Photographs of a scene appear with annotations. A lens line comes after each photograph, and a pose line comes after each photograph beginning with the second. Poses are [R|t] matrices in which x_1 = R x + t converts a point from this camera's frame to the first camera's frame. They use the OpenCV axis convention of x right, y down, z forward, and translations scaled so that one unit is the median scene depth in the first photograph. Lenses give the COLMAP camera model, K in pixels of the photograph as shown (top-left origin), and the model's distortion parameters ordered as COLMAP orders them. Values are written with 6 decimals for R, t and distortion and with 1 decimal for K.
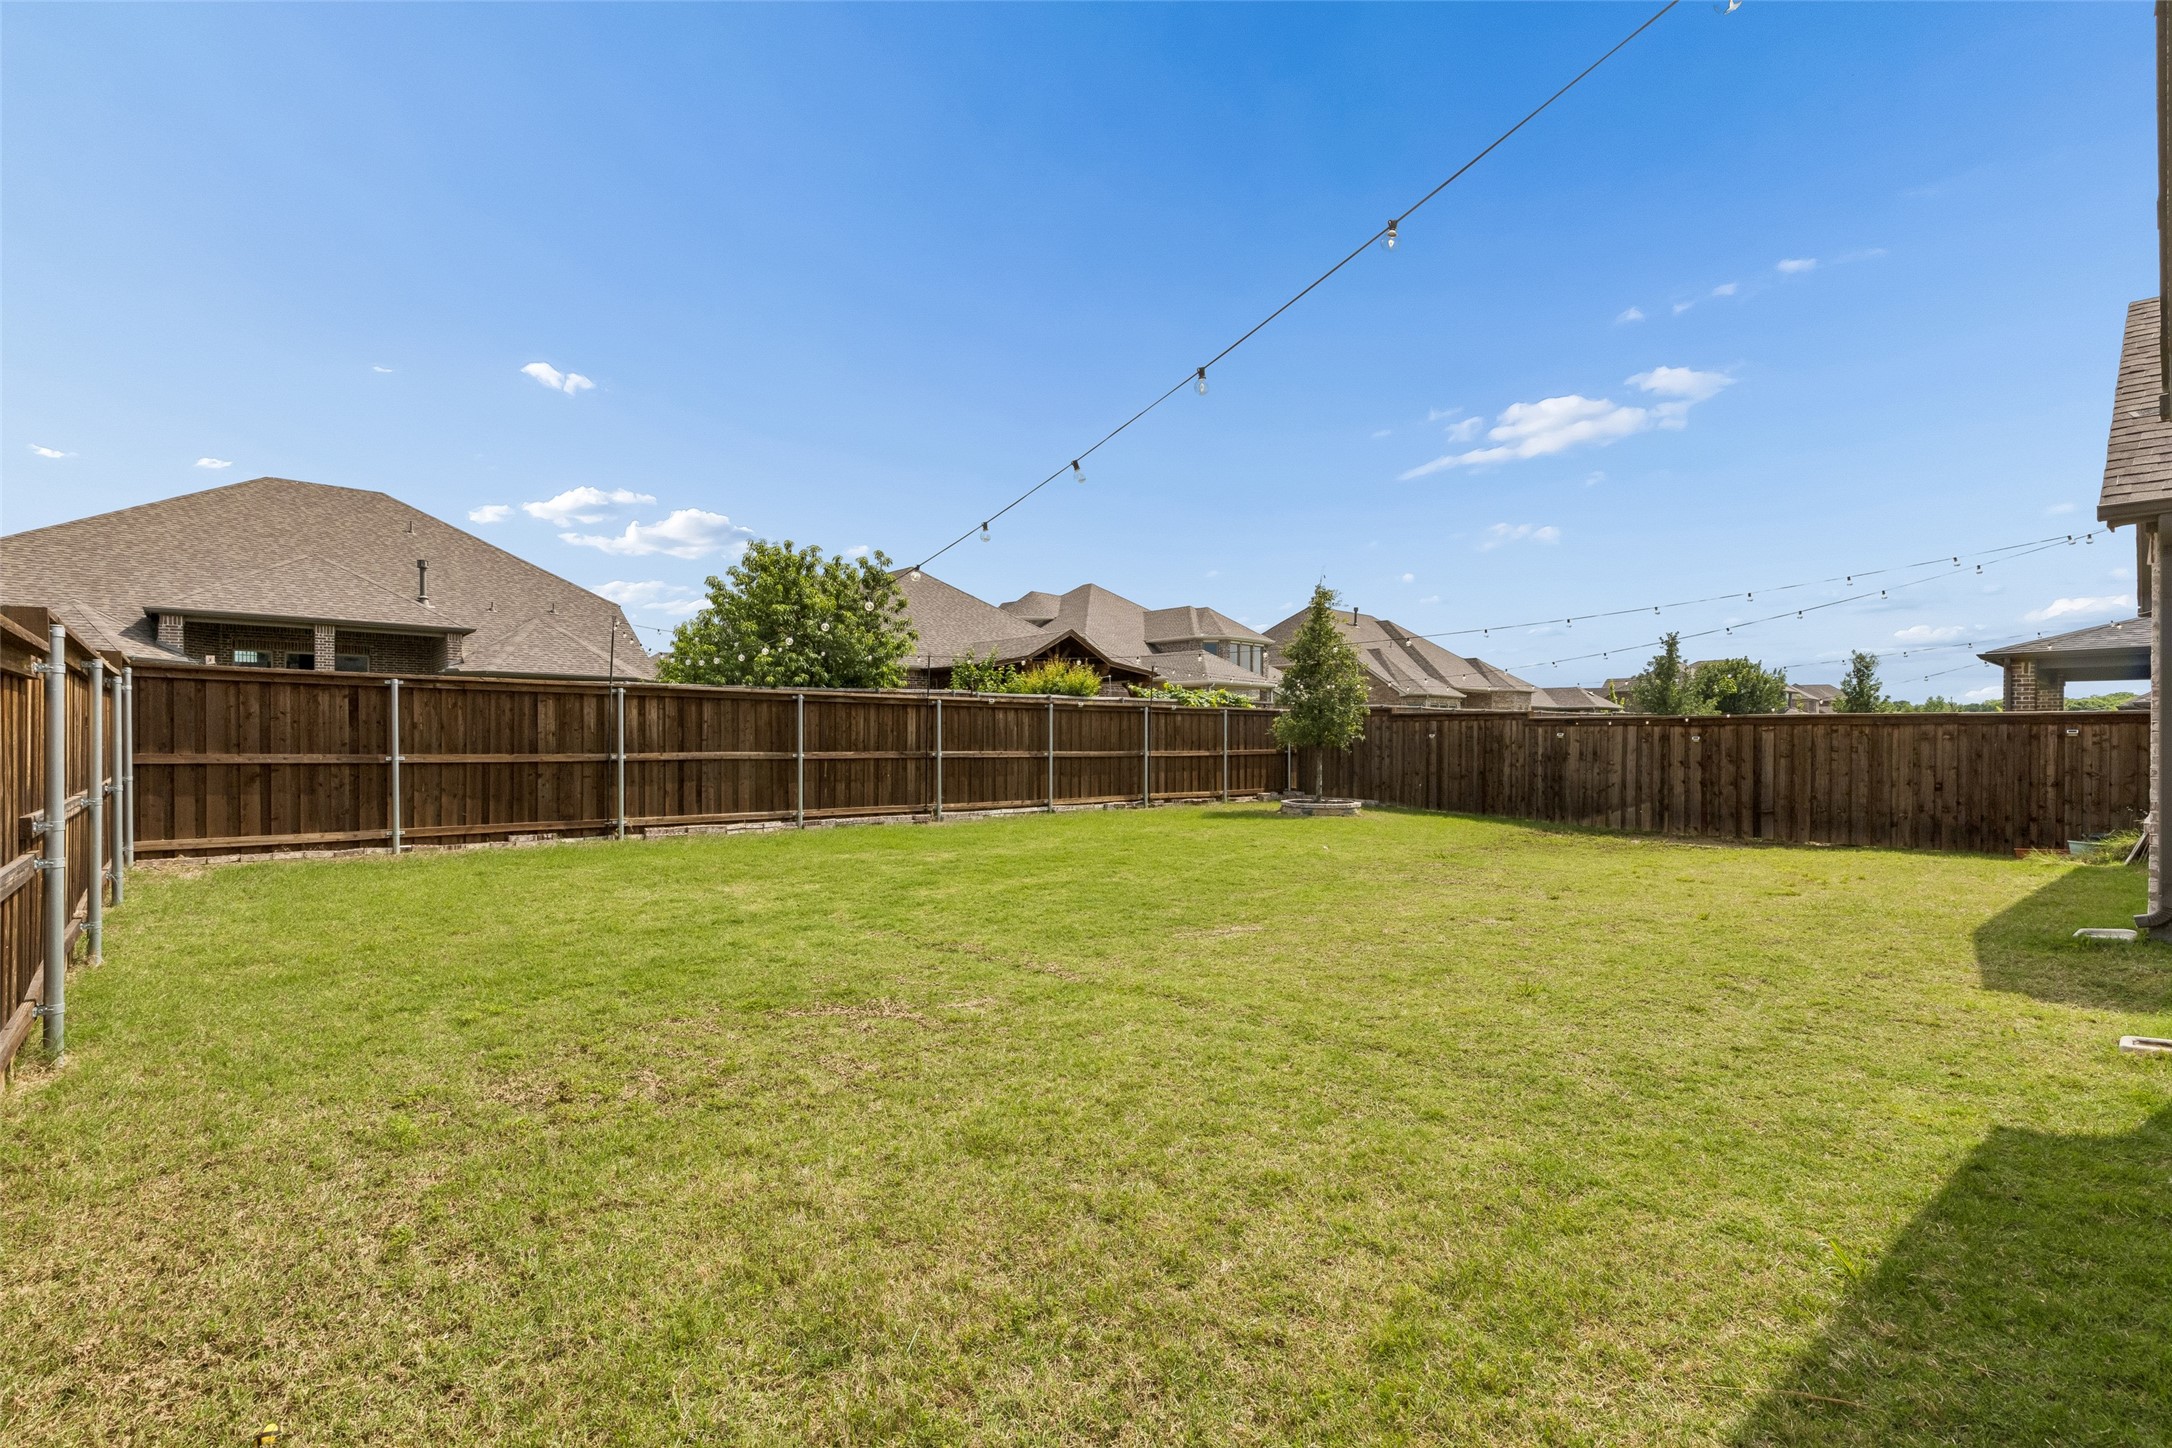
lens RADIAL K [[994.1, 0, 1086.0], [0, 994.1, 724.0], [0, 0, 1]] dist [-0.001047, -0.000039]
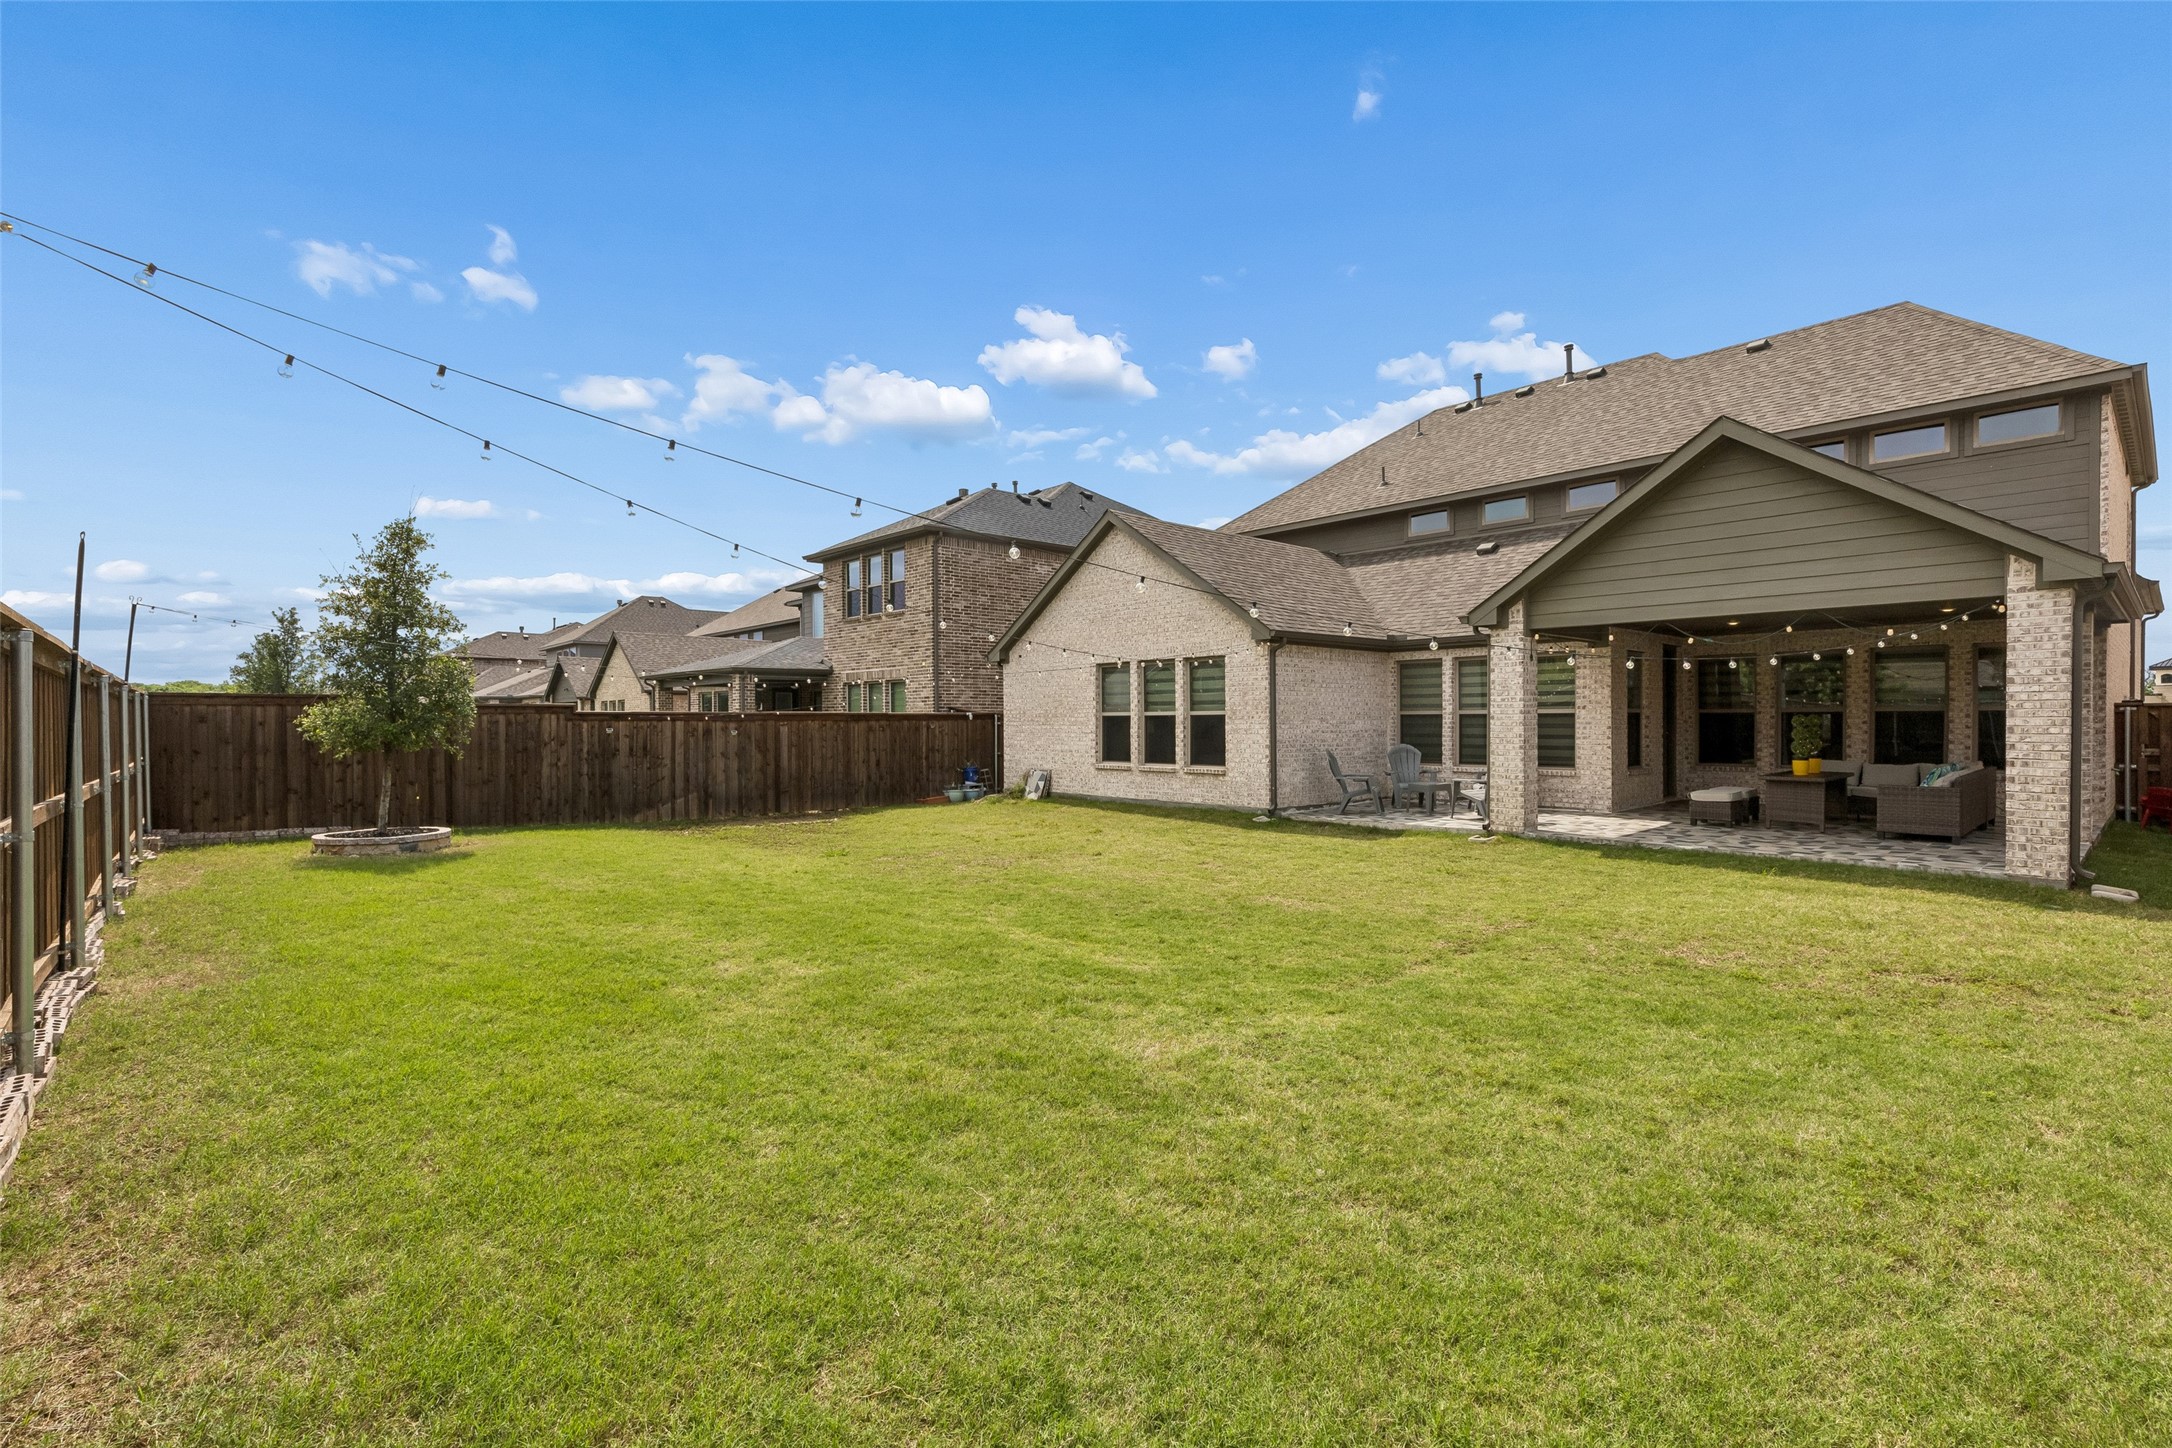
lens RADIAL K [[994.1, 0, 1086.0], [0, 994.1, 724.0], [0, 0, 1]] dist [-0.001047, -0.000039]
pose [[-0.034180, -0.004409, 0.999406, -0.518531], [-0.007545, 0.999963, 0.004153, -0.002591], [-0.999387, -0.007399, -0.034212, 0.610942]]
